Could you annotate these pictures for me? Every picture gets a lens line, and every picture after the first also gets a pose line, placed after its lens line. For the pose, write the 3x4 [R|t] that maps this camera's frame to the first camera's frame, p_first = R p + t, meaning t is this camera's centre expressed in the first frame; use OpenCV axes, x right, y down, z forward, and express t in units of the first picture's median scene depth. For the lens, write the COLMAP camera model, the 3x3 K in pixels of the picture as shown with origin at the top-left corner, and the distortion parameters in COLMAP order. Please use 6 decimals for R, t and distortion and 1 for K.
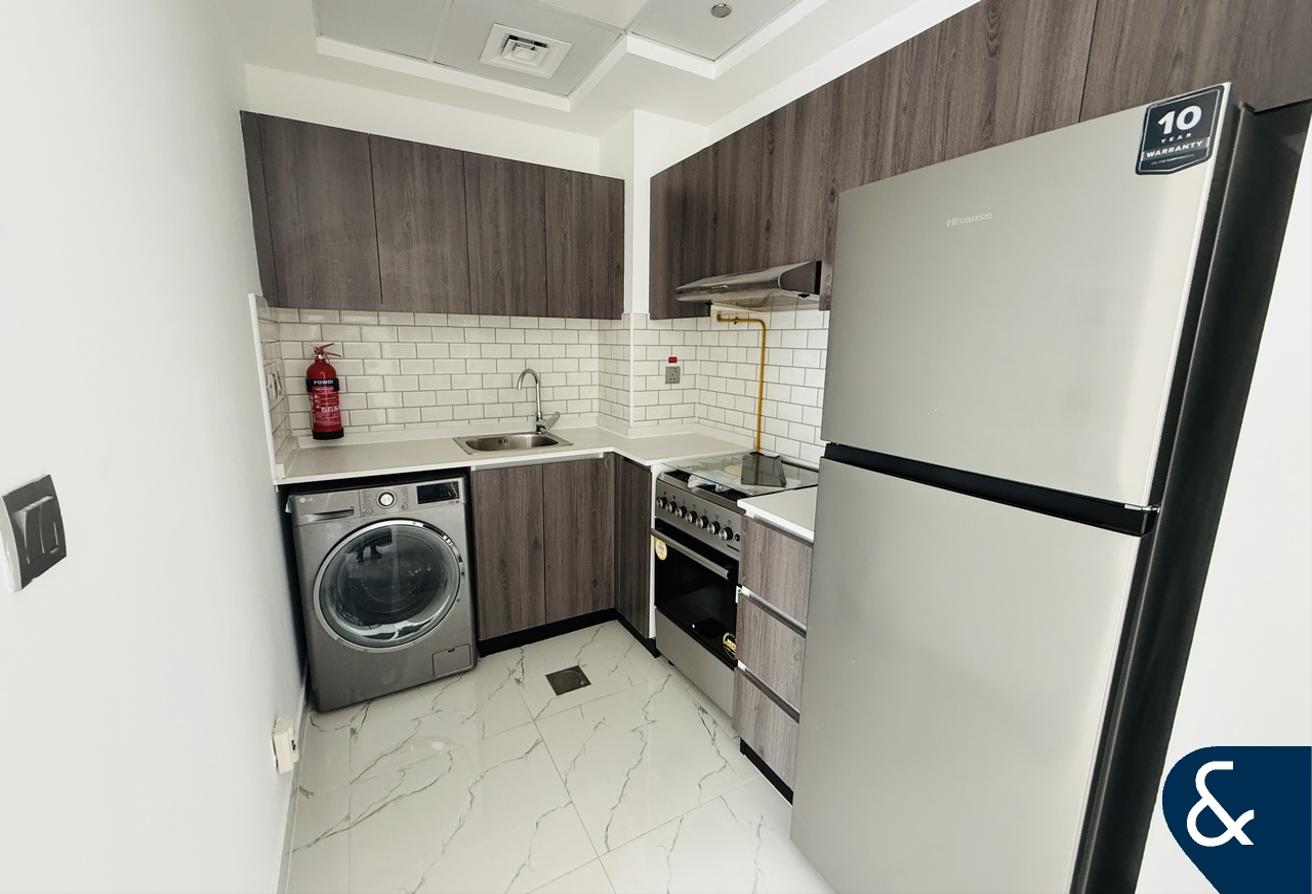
lens RADIAL K [[520.3, 0, 652.8], [0, 520.3, 440.9], [0, 0, 1]] dist [0.000282, -0.000085]
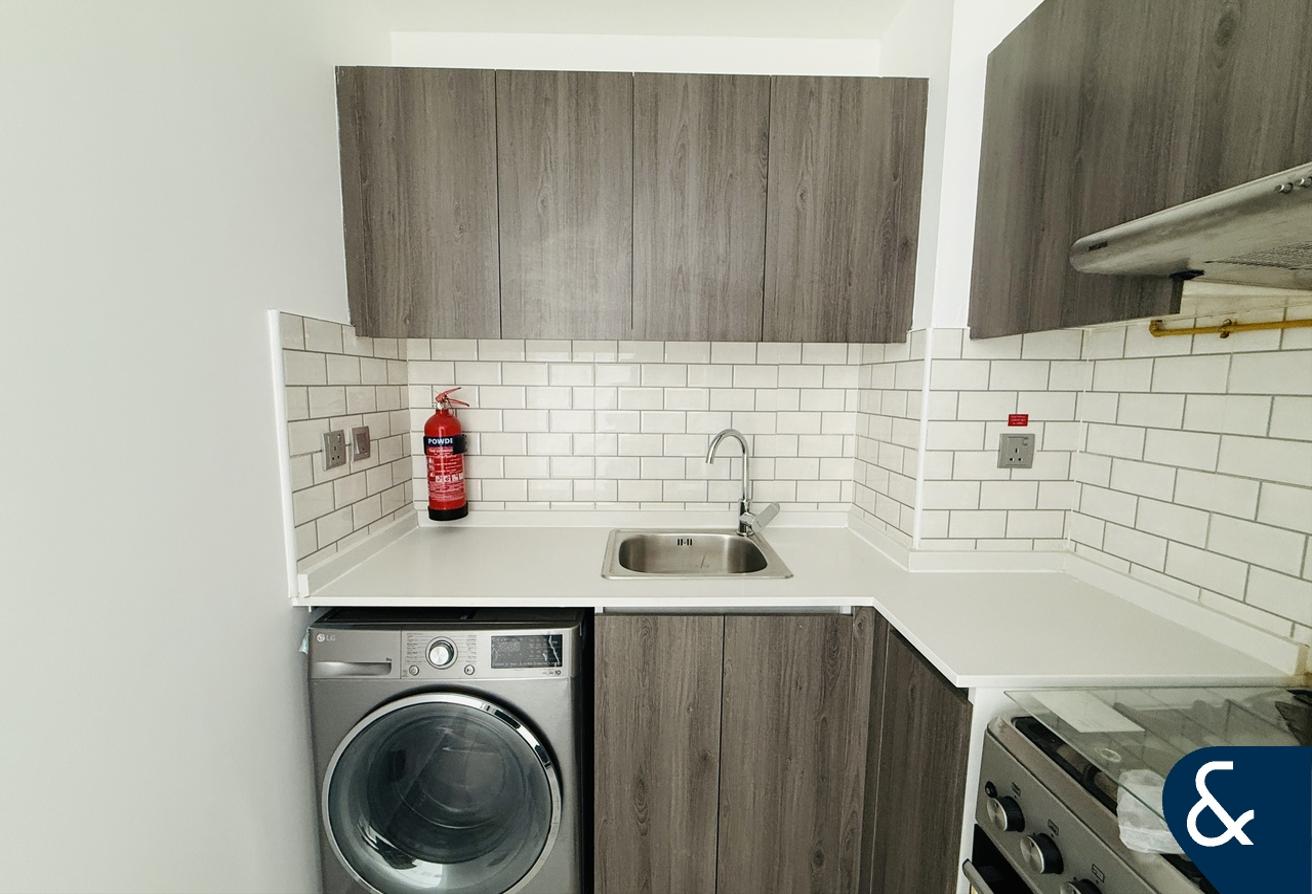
lens RADIAL K [[520.3, 0, 652.8], [0, 520.3, 440.9], [0, 0, 1]] dist [0.000282, -0.000085]
pose [[0.879168, 0.046531, -0.474235, -0.035159], [-0.086293, 0.994313, -0.062416, -0.088743], [0.468634, 0.095797, 0.878183, 0.481521]]
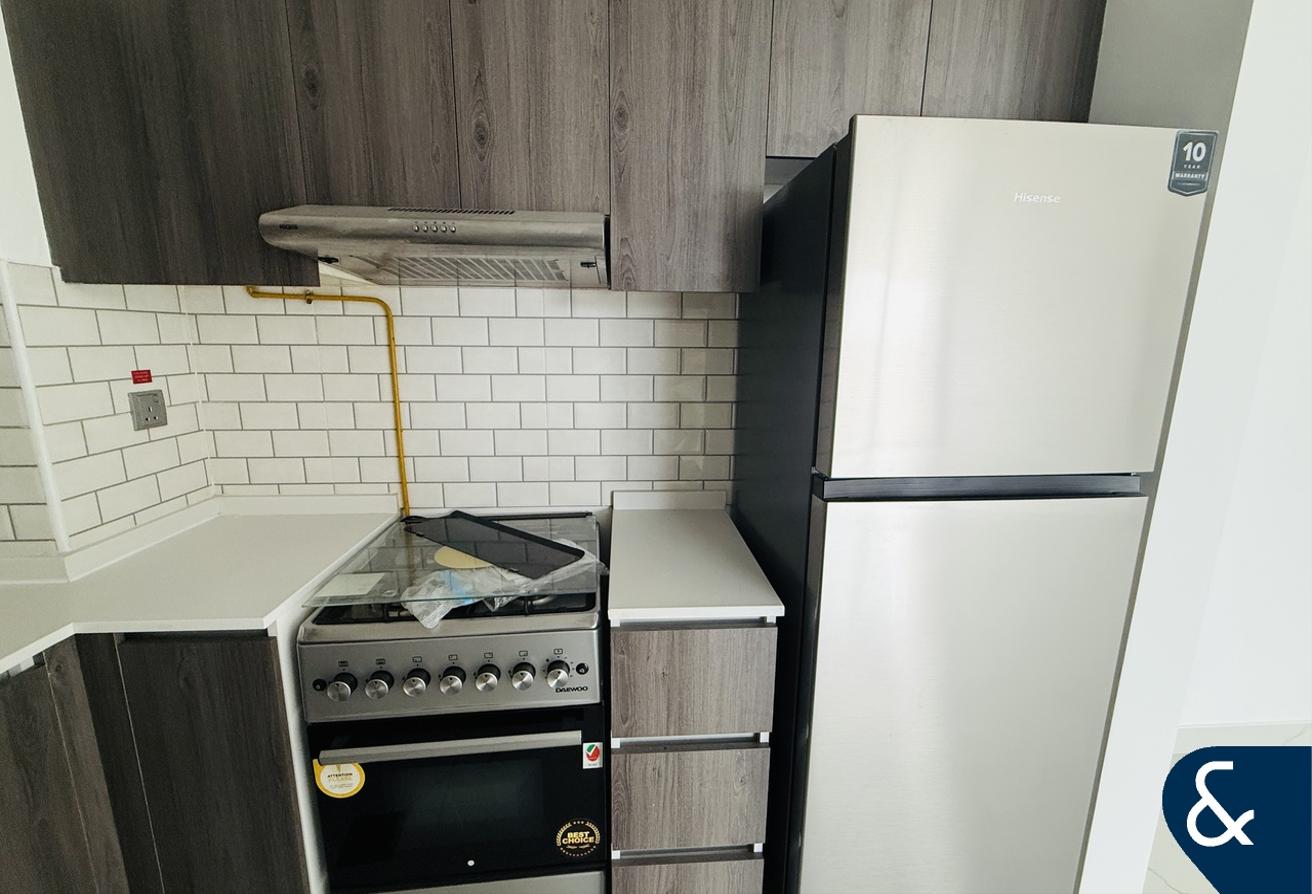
lens RADIAL K [[520.3, 0, 652.8], [0, 520.3, 440.9], [0, 0, 1]] dist [0.000282, -0.000085]
pose [[0.436004, -0.182946, 0.881154, -0.205275], [0.168664, 0.978381, 0.119676, -0.093040], [-0.883999, 0.096440, 0.457434, 0.470976]]
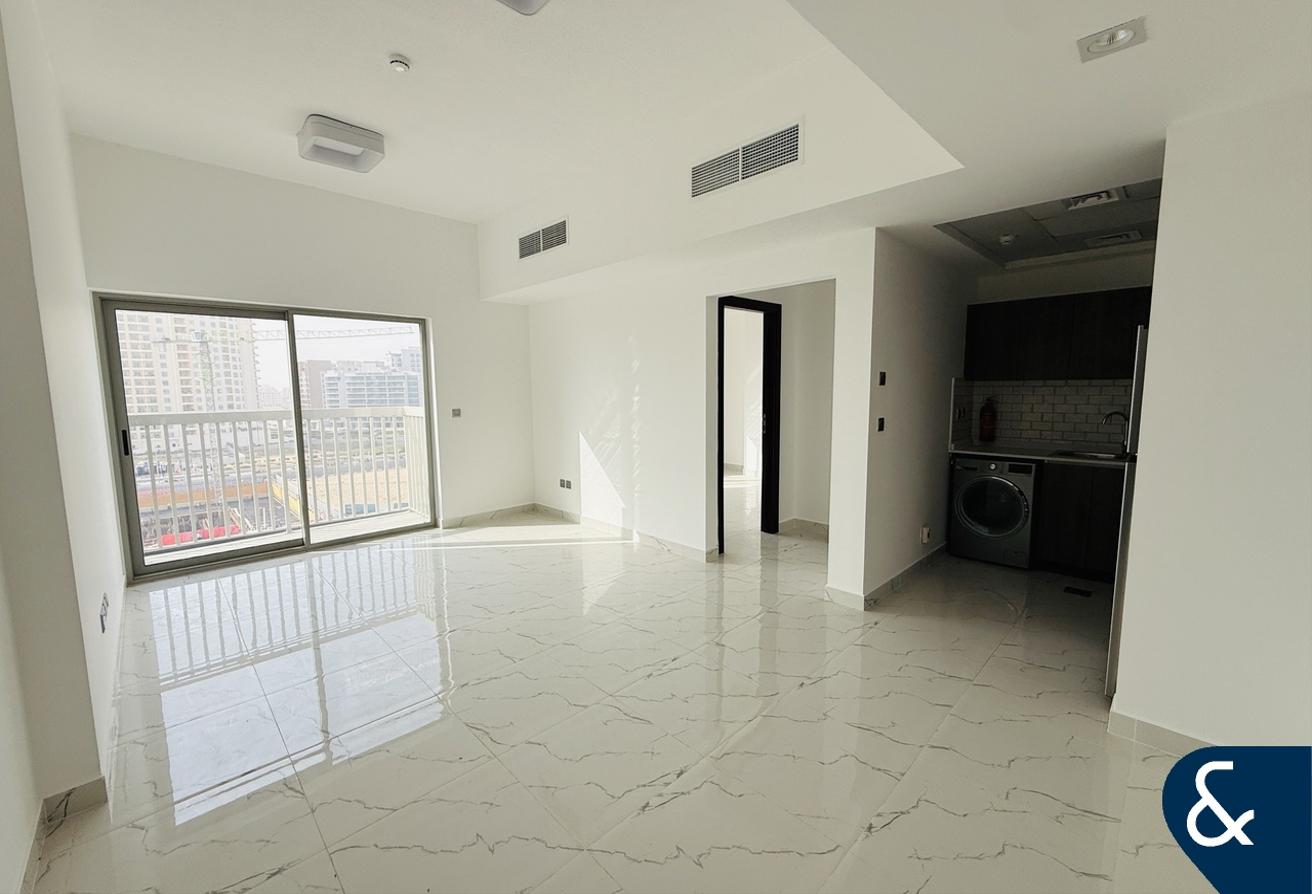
lens RADIAL K [[520.3, 0, 652.8], [0, 520.3, 440.9], [0, 0, 1]] dist [0.000282, -0.000085]
pose [[0.248043, 0.085843, -0.964938, 1.033242], [-0.169196, 0.984595, 0.044099, 0.126499], [0.953859, 0.152325, 0.258746, -0.794939]]
